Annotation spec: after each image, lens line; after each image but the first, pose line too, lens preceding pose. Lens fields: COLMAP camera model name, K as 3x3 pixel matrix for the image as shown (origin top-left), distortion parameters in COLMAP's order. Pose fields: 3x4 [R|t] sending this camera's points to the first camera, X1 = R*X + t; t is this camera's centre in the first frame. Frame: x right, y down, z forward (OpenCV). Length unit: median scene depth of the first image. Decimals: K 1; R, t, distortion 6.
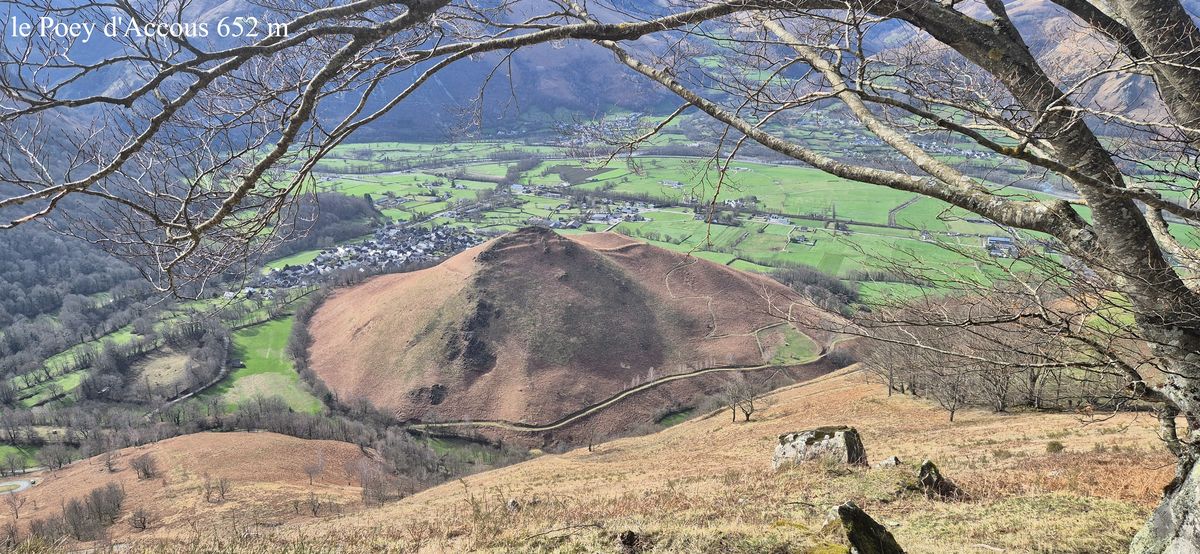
lens RADIAL K [[751.2, 0, 600.0], [0, 751.2, 277.0], [0, 0, 1]] dist [0.005409, -0.000467]
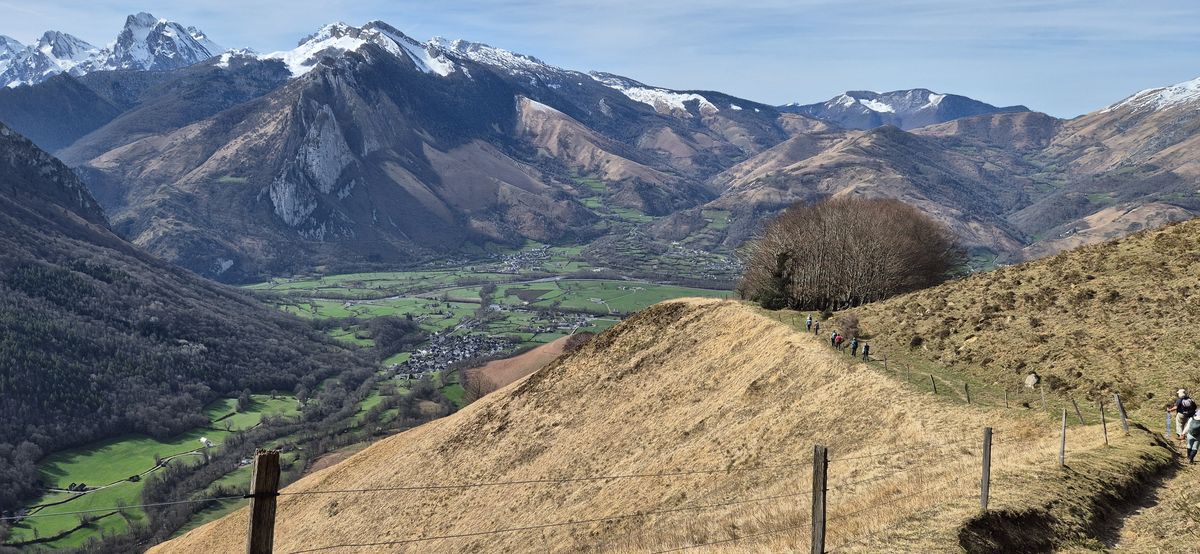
lens RADIAL K [[751.2, 0, 600.0], [0, 751.2, 277.0], [0, 0, 1]] dist [0.005409, -0.000467]
pose [[0.976773, -0.025826, 0.212716, -0.170640], [0.054472, 0.990026, -0.129931, 0.019897], [-0.207239, 0.138500, 0.968437, -0.363698]]
